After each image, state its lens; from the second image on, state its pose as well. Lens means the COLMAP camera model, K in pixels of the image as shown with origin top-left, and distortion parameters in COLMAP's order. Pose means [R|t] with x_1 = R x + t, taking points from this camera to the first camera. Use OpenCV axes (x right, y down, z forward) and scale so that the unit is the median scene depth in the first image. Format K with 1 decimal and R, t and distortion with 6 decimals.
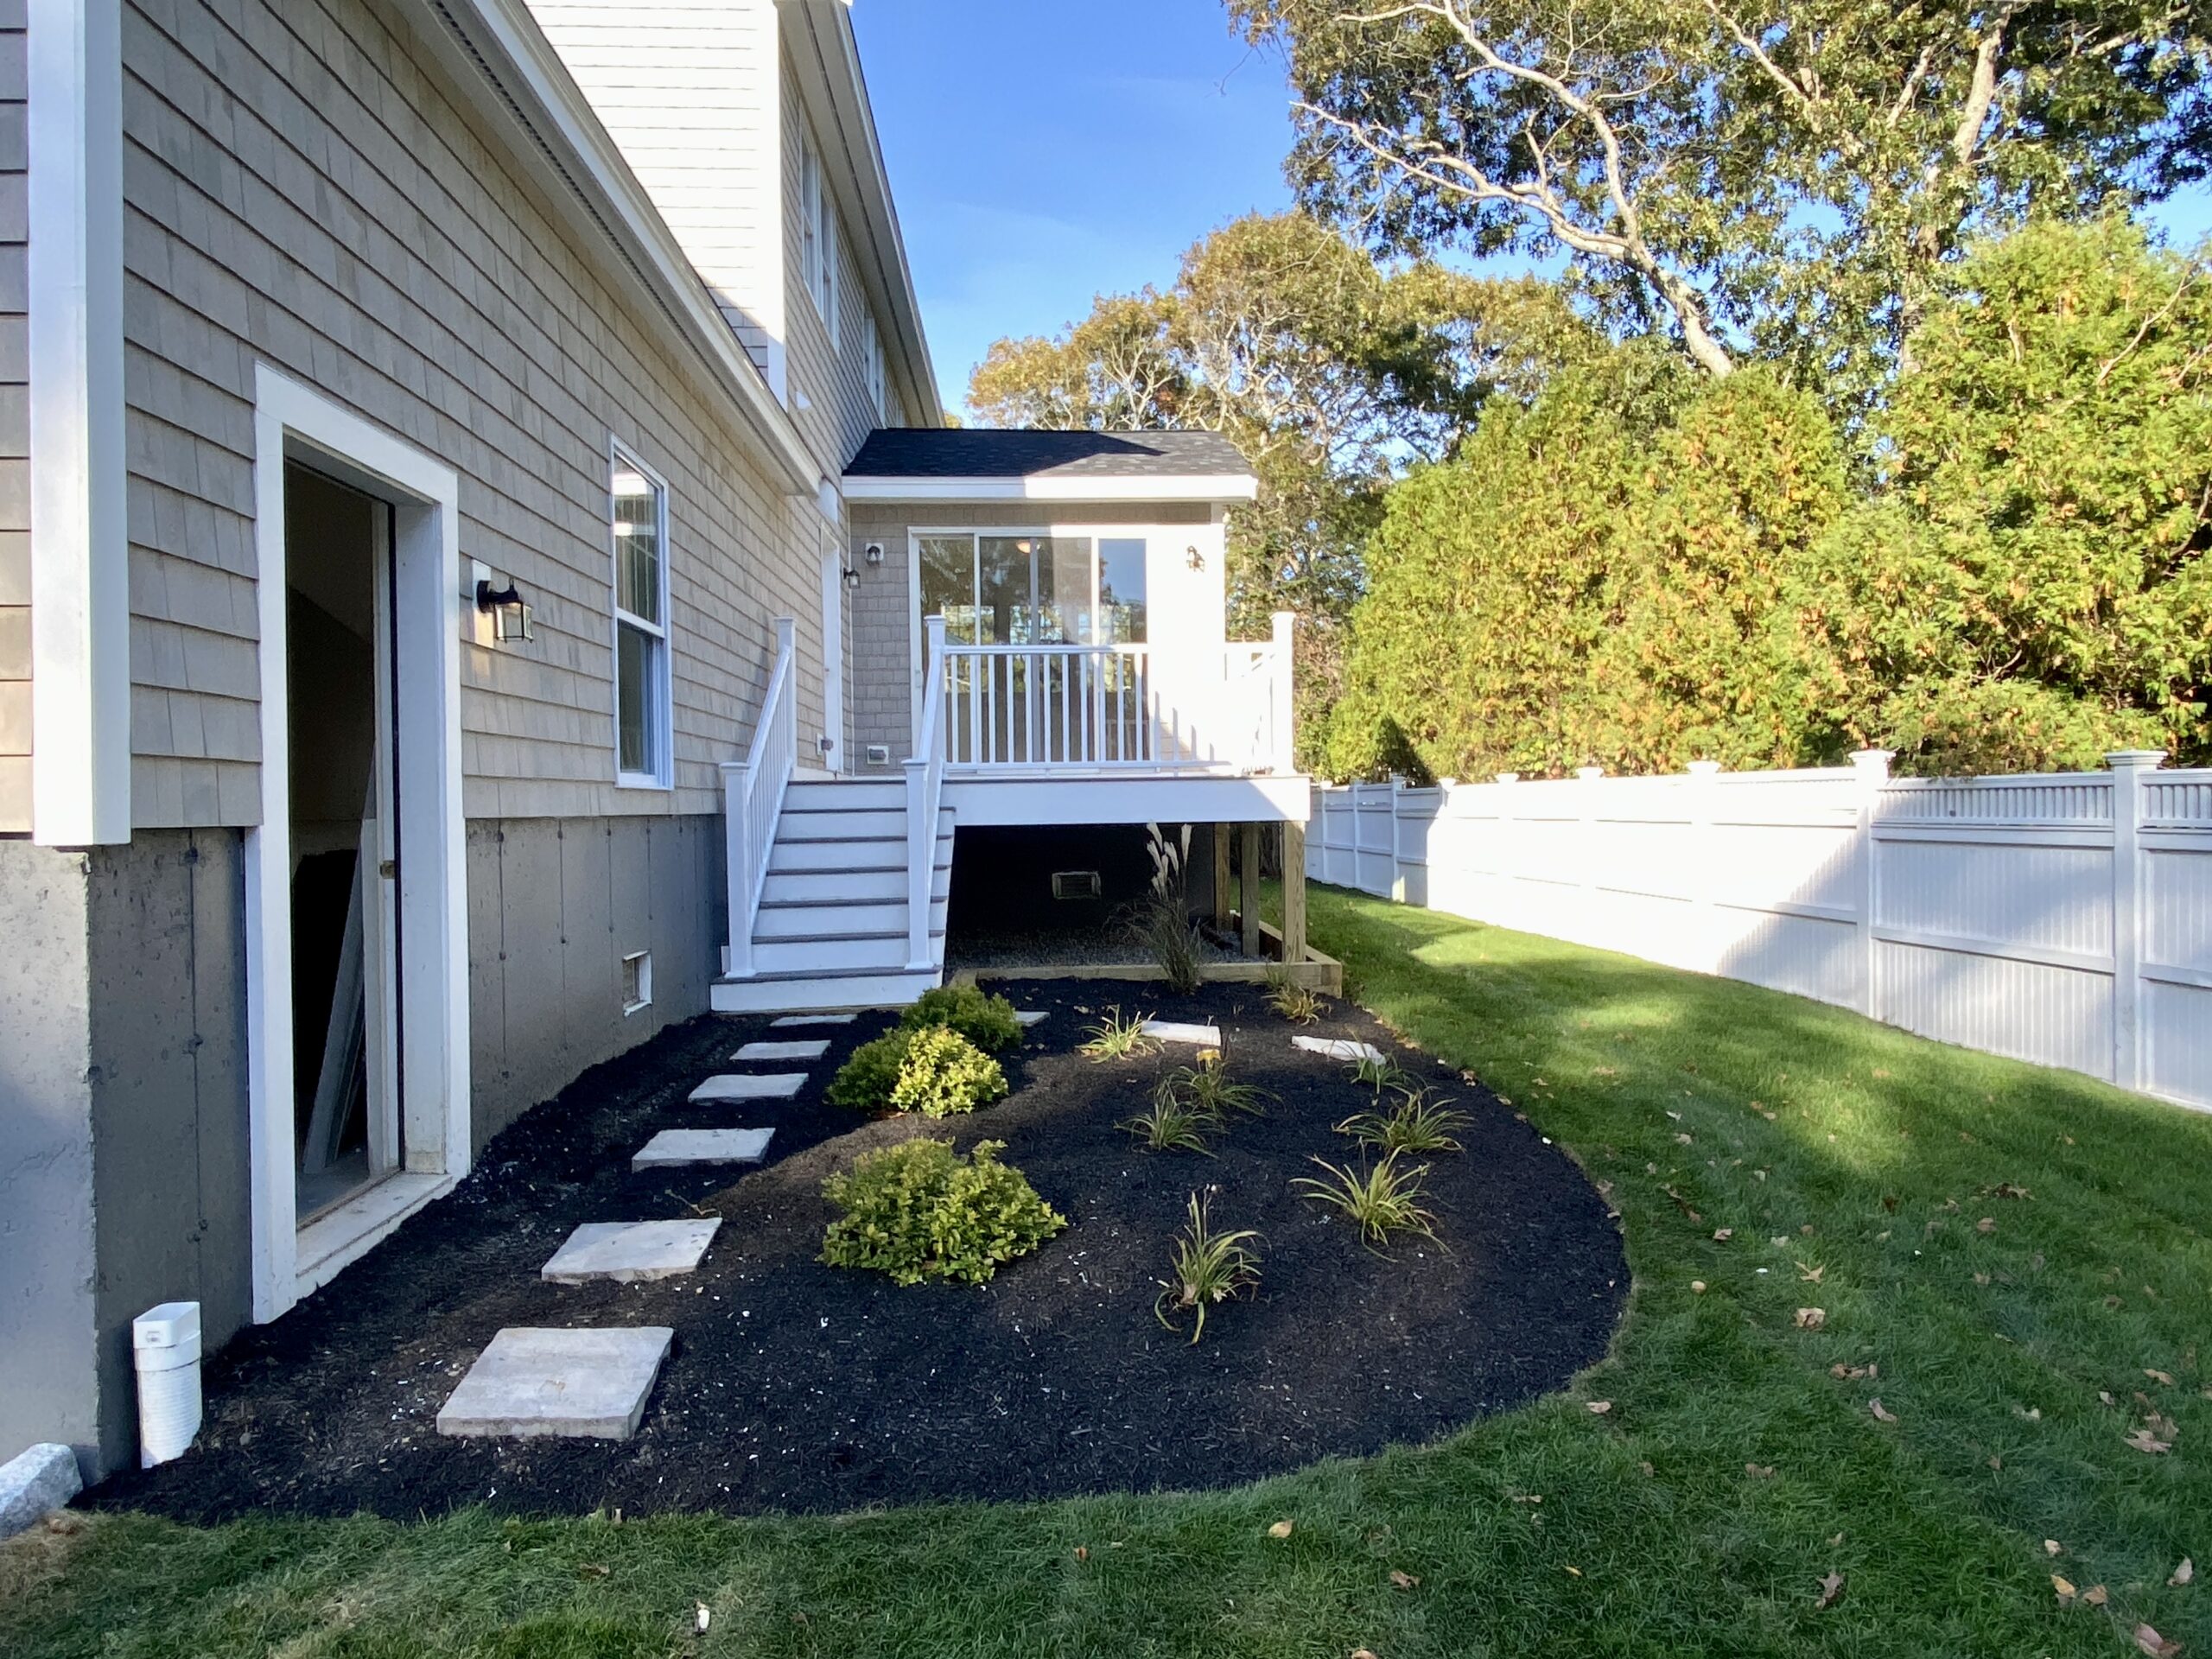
lens RADIAL K [[1405.4, 0, 1099.6], [0, 1405.4, 823.8], [0, 0, 1]] dist [0.080930, -0.062006]
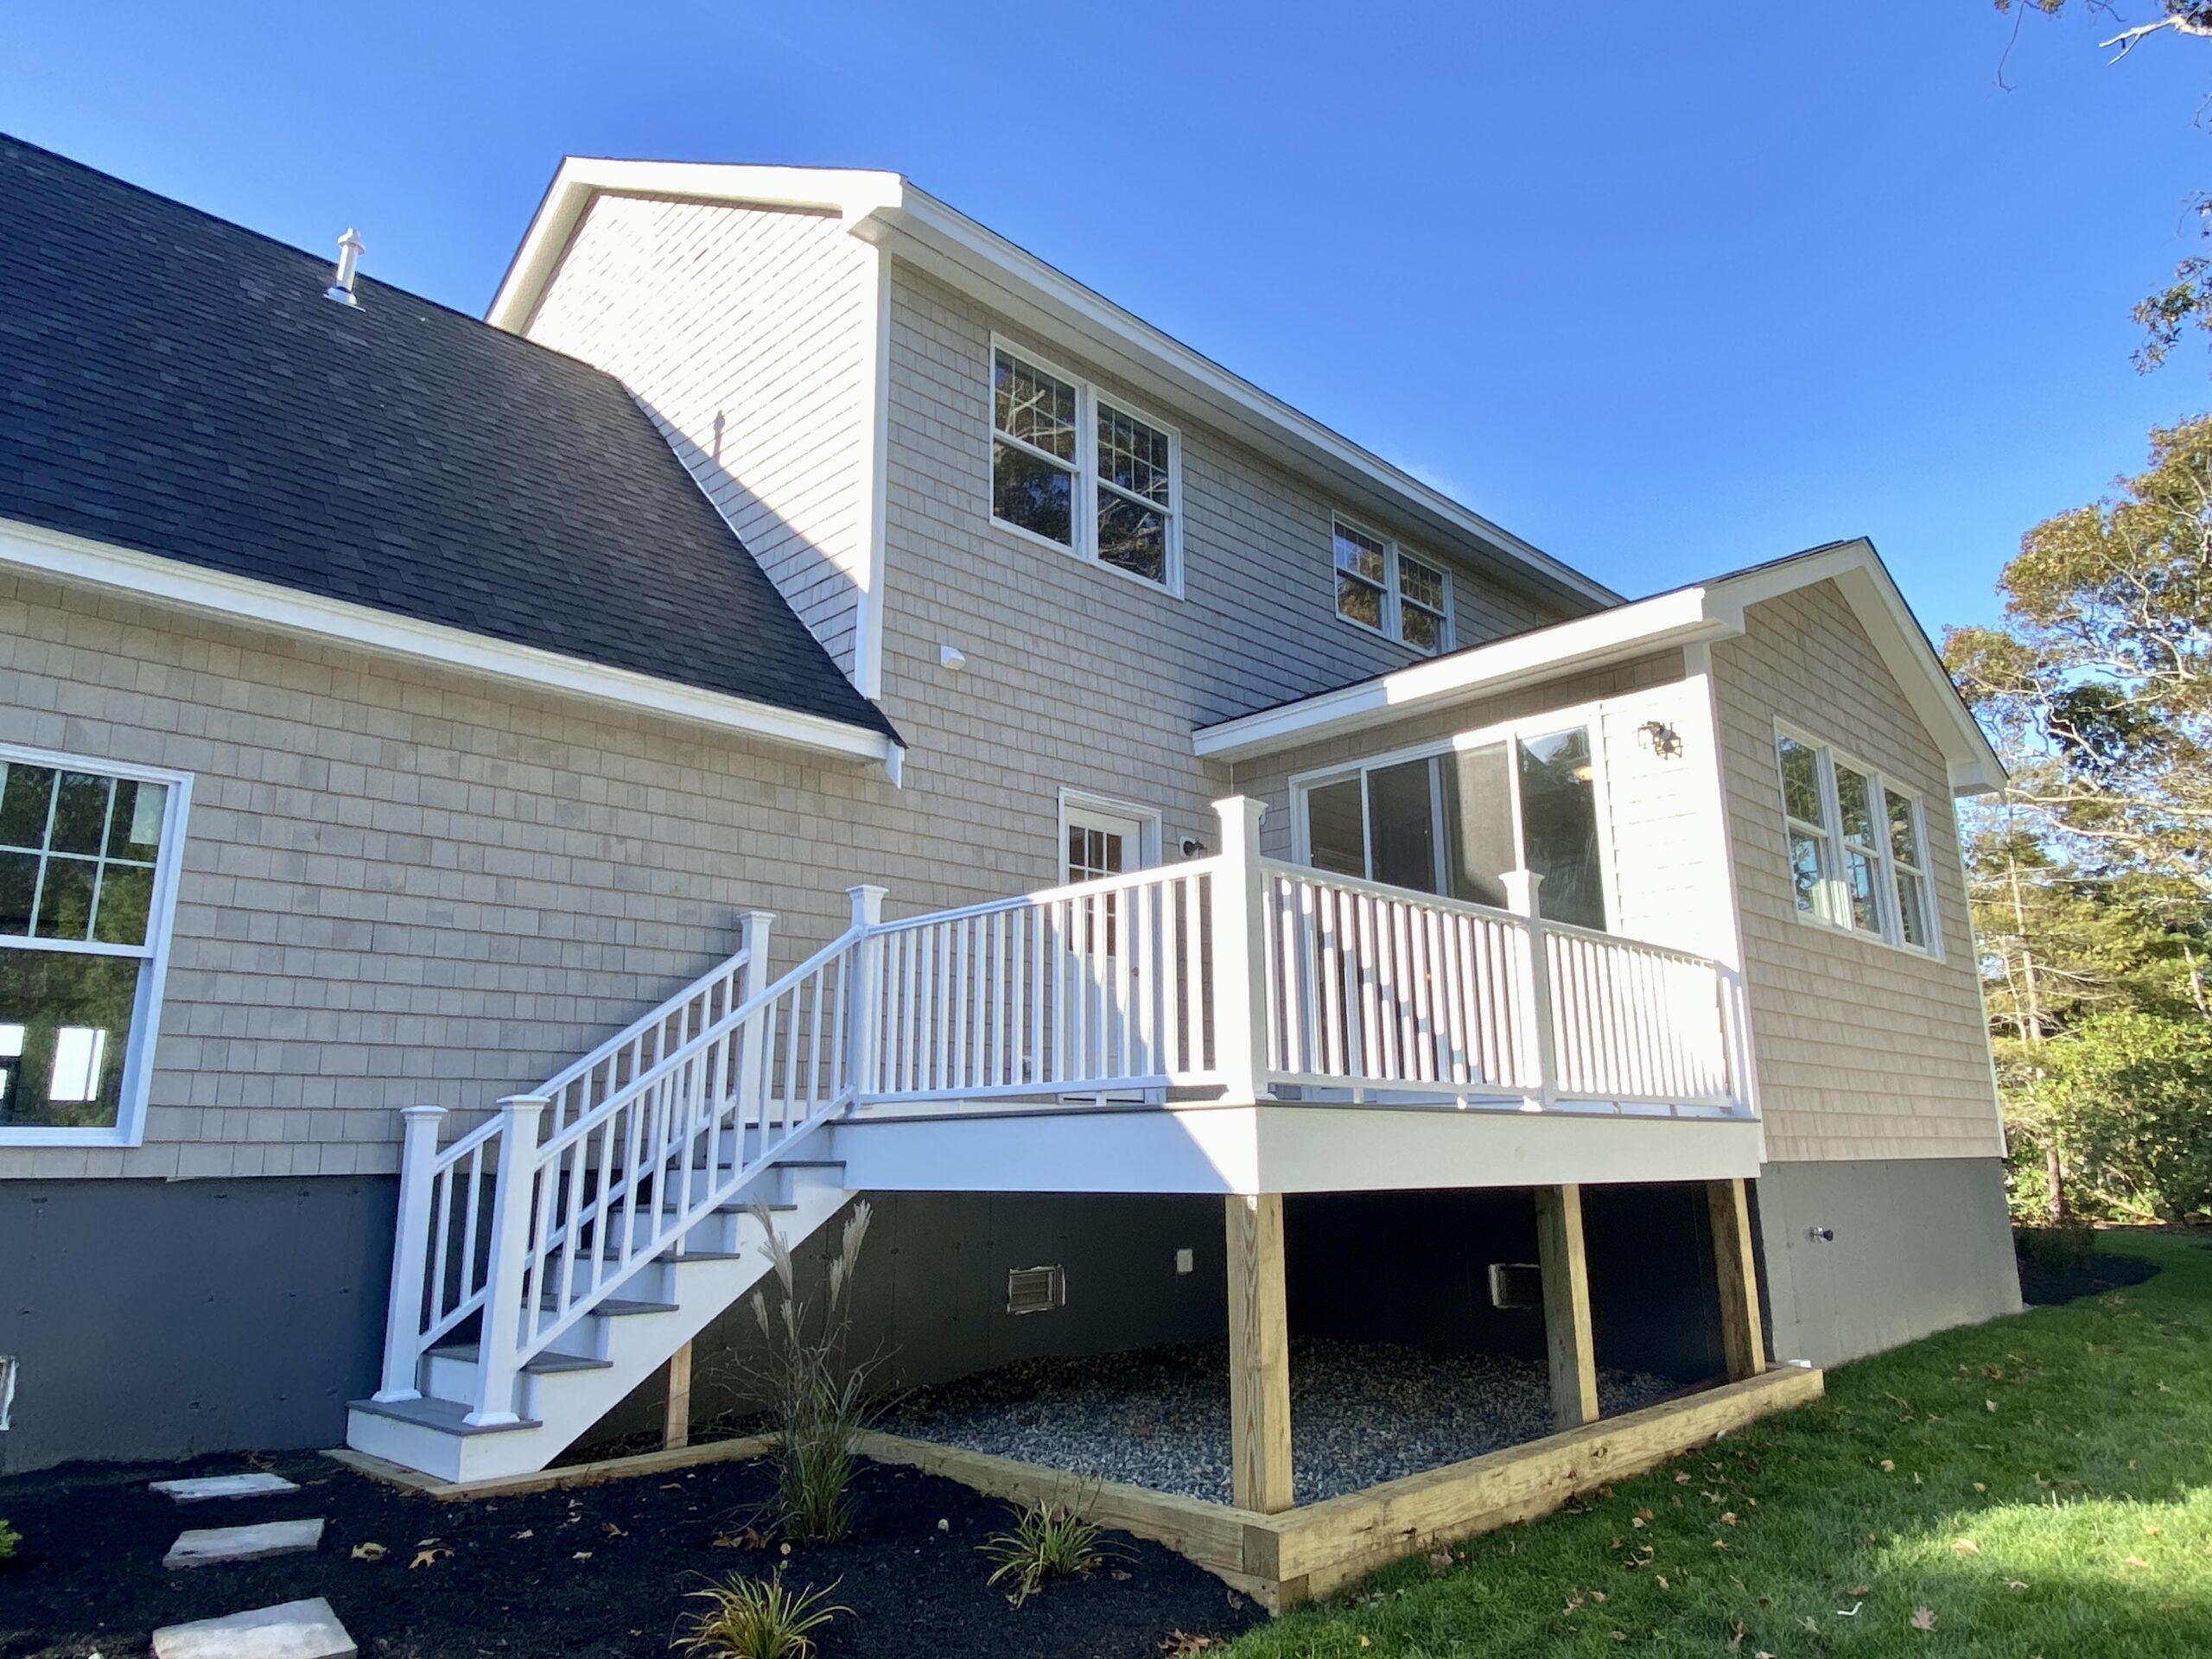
lens RADIAL K [[1405.4, 0, 1099.6], [0, 1405.4, 823.8], [0, 0, 1]] dist [0.080930, -0.062006]
pose [[0.669846, -0.162604, -0.724476, 0.345772], [-0.008688, 0.973943, -0.226628, -0.011774], [0.742449, 0.158100, 0.650979, 0.431439]]
